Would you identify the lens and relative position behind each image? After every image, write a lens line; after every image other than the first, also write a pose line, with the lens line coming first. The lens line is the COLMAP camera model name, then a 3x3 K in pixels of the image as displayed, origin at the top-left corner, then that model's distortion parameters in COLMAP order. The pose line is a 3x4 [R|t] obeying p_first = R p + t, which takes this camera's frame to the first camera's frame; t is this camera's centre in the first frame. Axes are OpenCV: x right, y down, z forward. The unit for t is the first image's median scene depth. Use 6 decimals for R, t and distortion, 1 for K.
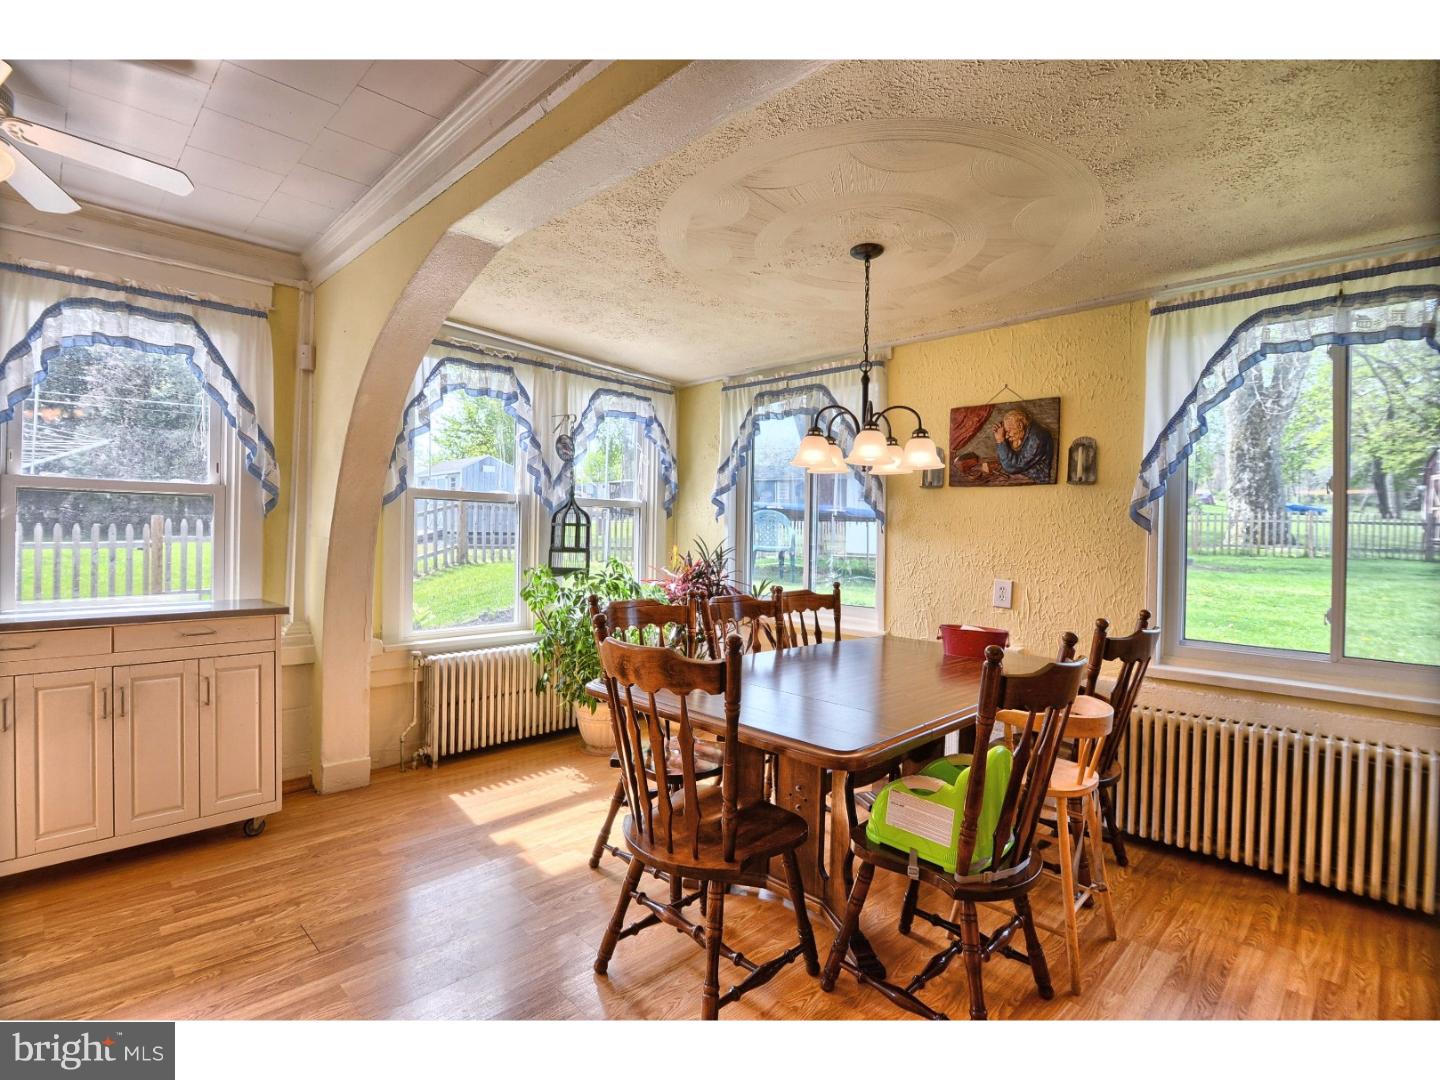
lens RADIAL K [[693.9, 0, 713.4], [0, 693.9, 536.1], [0, 0, 1]] dist [-0.024050, -0.000778]
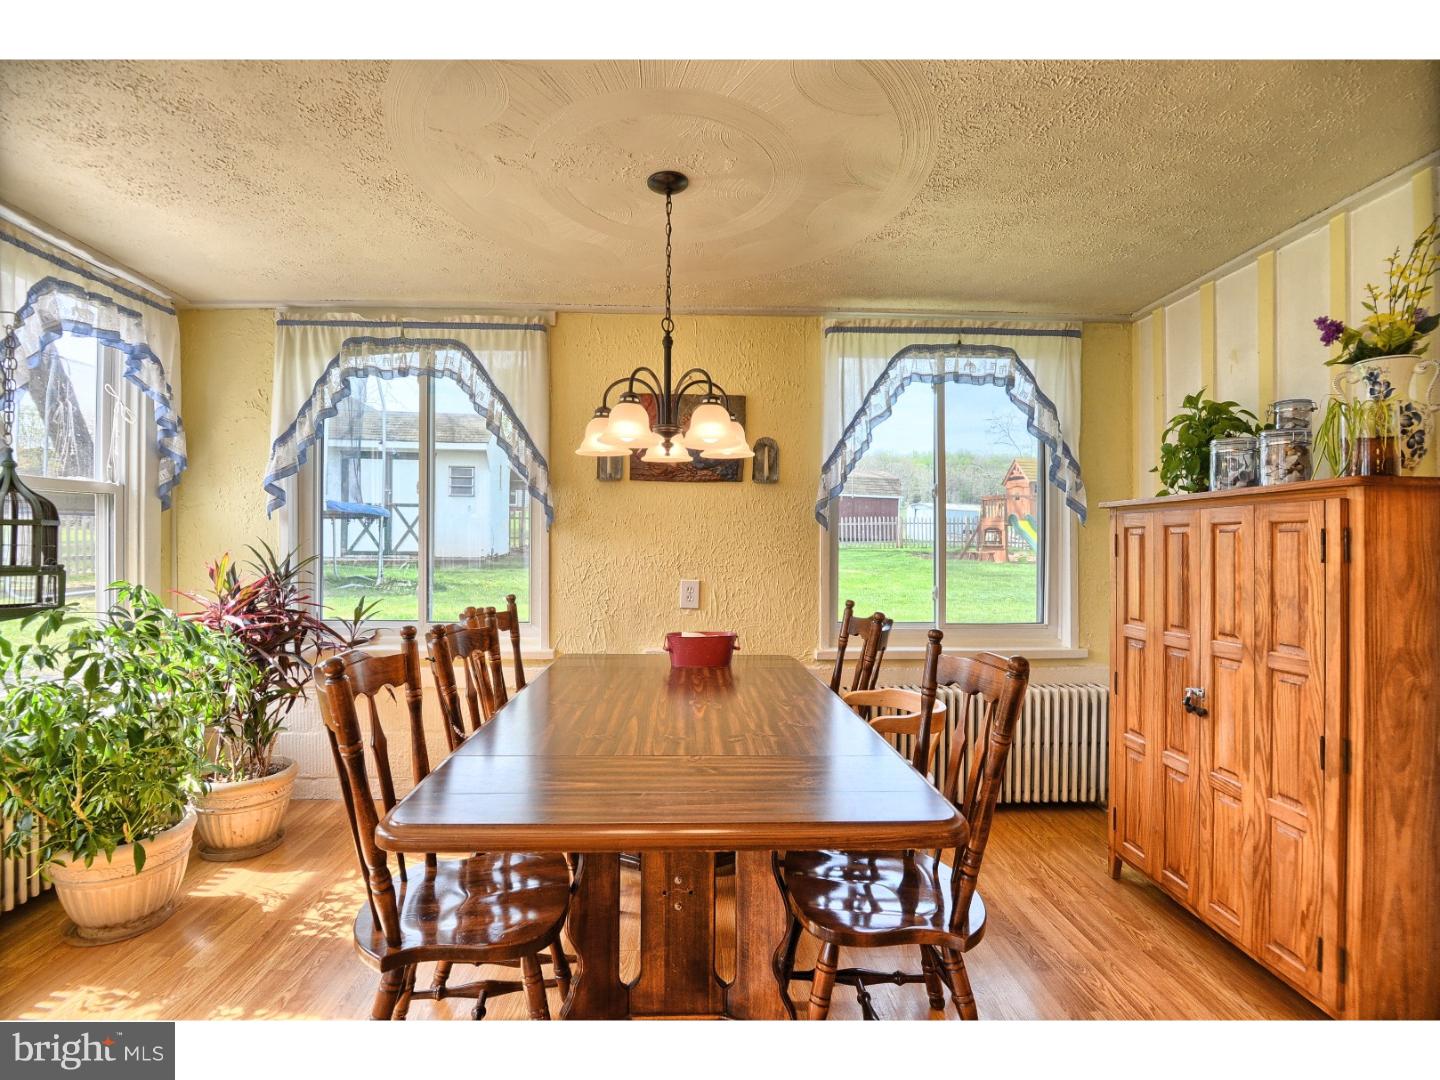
lens RADIAL K [[693.9, 0, 713.4], [0, 693.9, 536.1], [0, 0, 1]] dist [-0.024050, -0.000778]
pose [[0.681379, -0.014559, 0.731786, -0.225460], [0.012897, 0.999886, 0.007885, -0.003594], [-0.731817, 0.004065, 0.681489, 0.276400]]
